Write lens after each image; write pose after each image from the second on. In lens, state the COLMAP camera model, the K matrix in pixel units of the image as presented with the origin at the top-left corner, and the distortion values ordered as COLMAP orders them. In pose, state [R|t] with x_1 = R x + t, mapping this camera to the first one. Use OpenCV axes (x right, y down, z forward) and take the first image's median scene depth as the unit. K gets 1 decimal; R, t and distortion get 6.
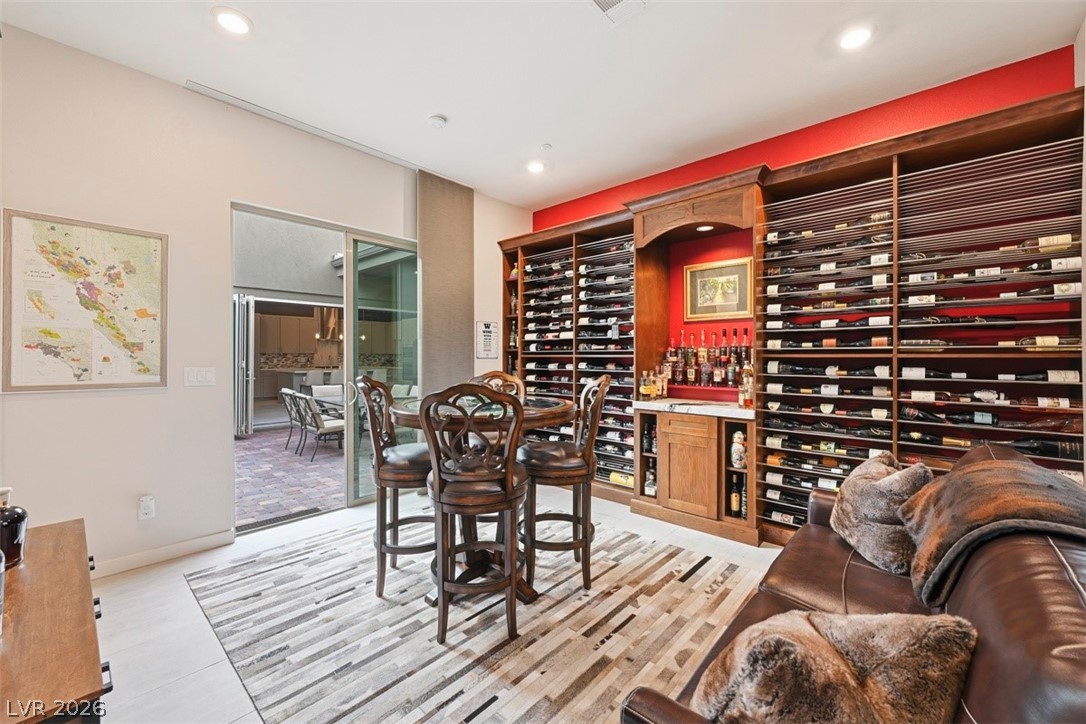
lens RADIAL K [[429.7, 0, 544.4], [0, 429.7, 359.0], [0, 0, 1]] dist [-0.001100, -0.000075]
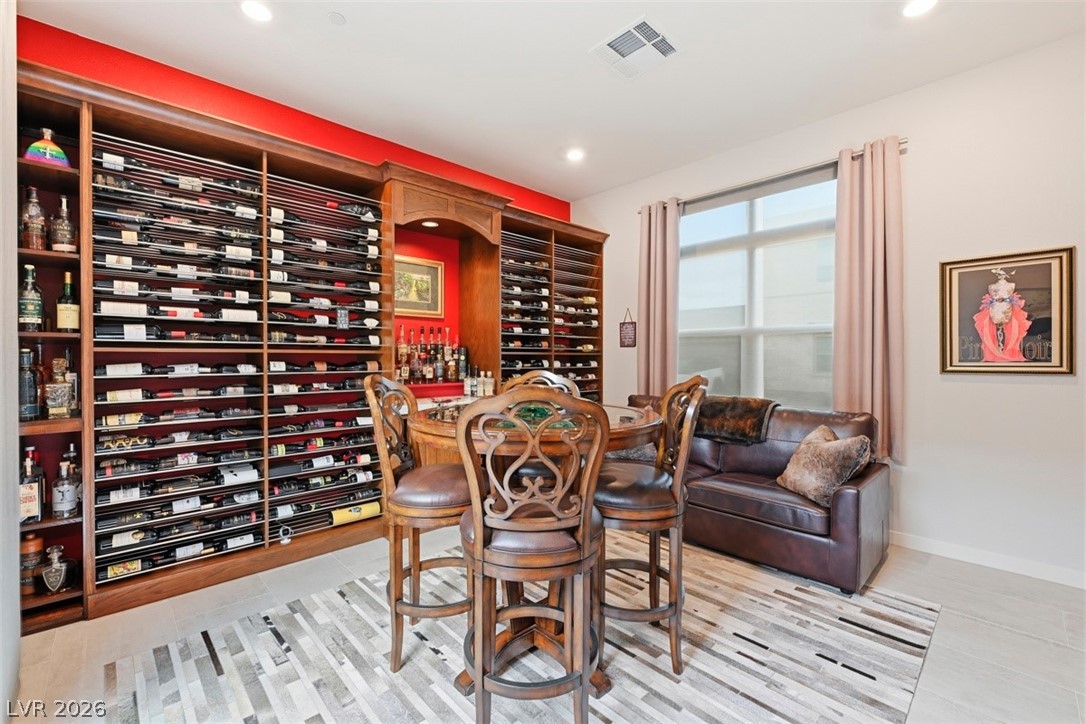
lens RADIAL K [[448.2, 0, 542.4], [0, 448.2, 361.5], [0, 0, 1]] dist [-0.000939, 0.000021]
pose [[0.079463, -0.016452, 0.996702, -0.544720], [-0.002293, 0.999858, 0.016687, -0.003922], [-0.996835, -0.003612, 0.079414, 0.555663]]
